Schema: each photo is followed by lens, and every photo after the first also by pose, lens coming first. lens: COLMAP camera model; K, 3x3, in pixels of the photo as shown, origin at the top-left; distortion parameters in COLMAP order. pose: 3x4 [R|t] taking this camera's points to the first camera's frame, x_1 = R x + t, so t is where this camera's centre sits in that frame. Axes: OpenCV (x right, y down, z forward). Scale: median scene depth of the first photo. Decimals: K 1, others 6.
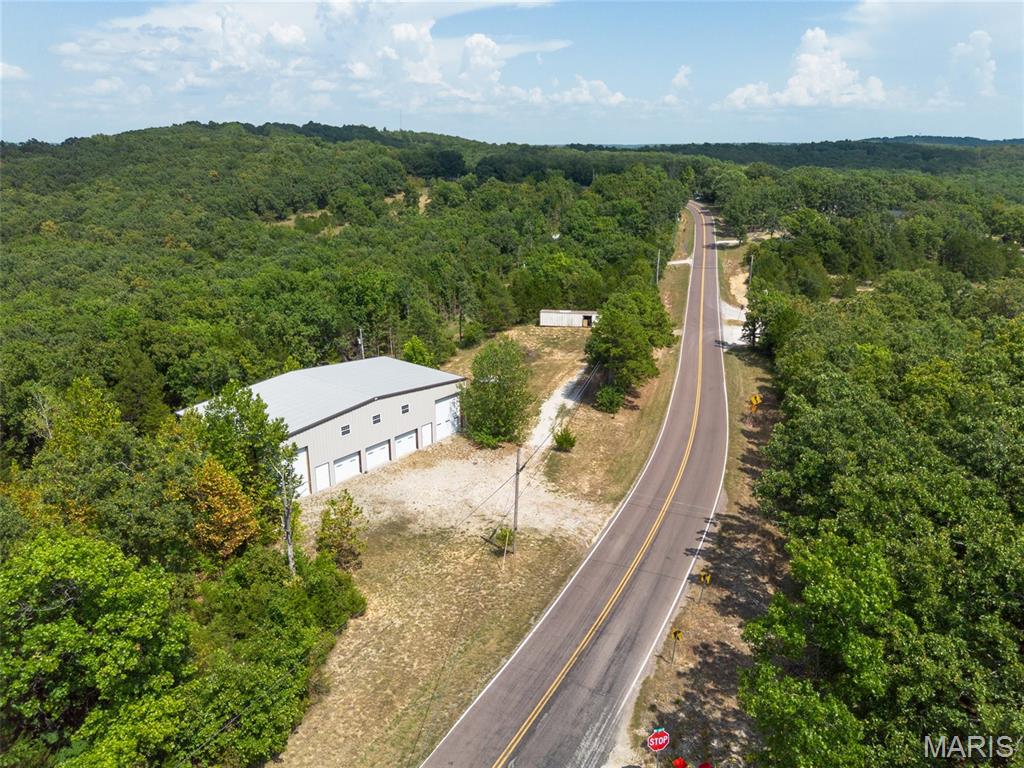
lens RADIAL K [[729.2, 0, 513.4], [0, 729.2, 380.5], [0, 0, 1]] dist [0.055028, -0.043735]
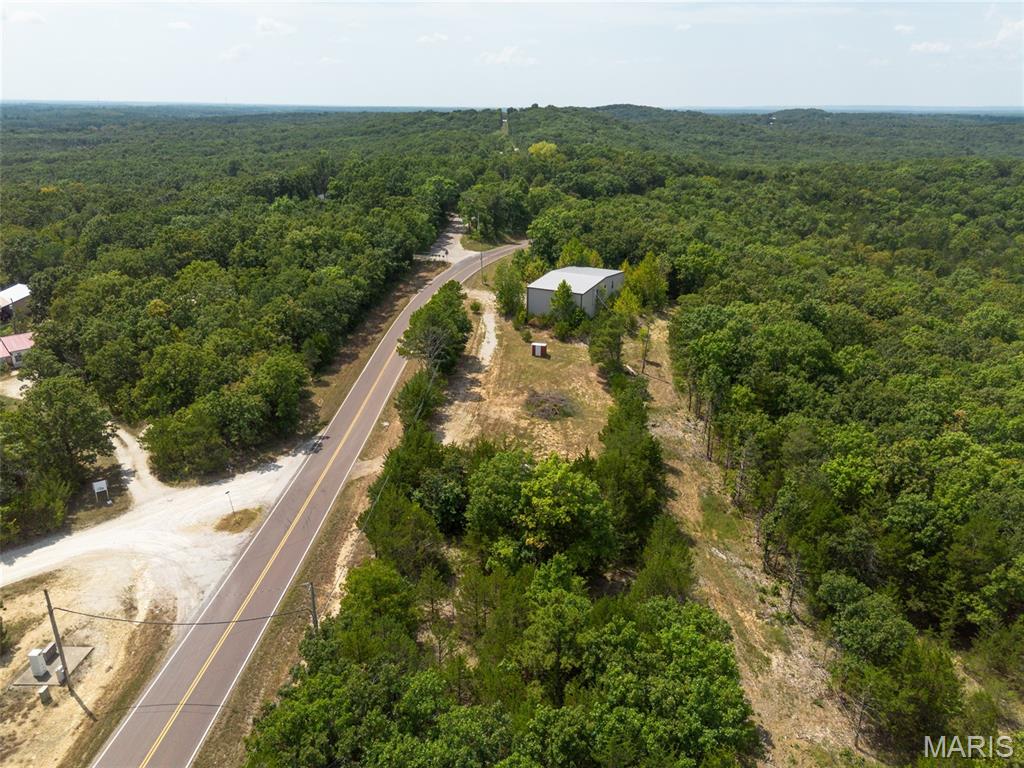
lens RADIAL K [[729.2, 0, 510.1], [0, 729.2, 382.0], [0, 0, 1]] dist [0.055028, -0.043735]
pose [[-0.980715, 0.065298, -0.184215, 0.197327], [-0.063385, 0.785334, 0.615819, -0.556499], [0.184881, 0.615619, -0.766049, 1.458184]]
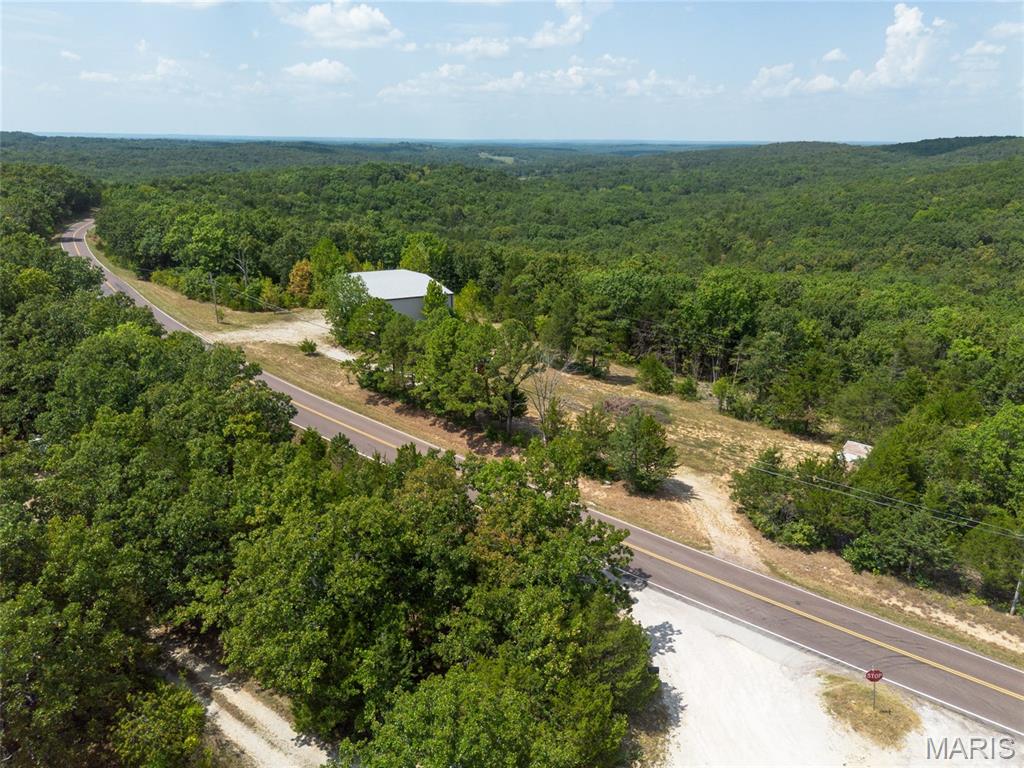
lens RADIAL K [[729.2, 0, 511.3], [0, 729.2, 377.5], [0, 0, 1]] dist [0.055028, -0.043735]
pose [[-0.398000, 0.283455, -0.872496, 0.613956], [-0.284746, 0.865925, 0.411211, -0.294545], [0.872075, 0.412102, -0.263925, 0.913567]]
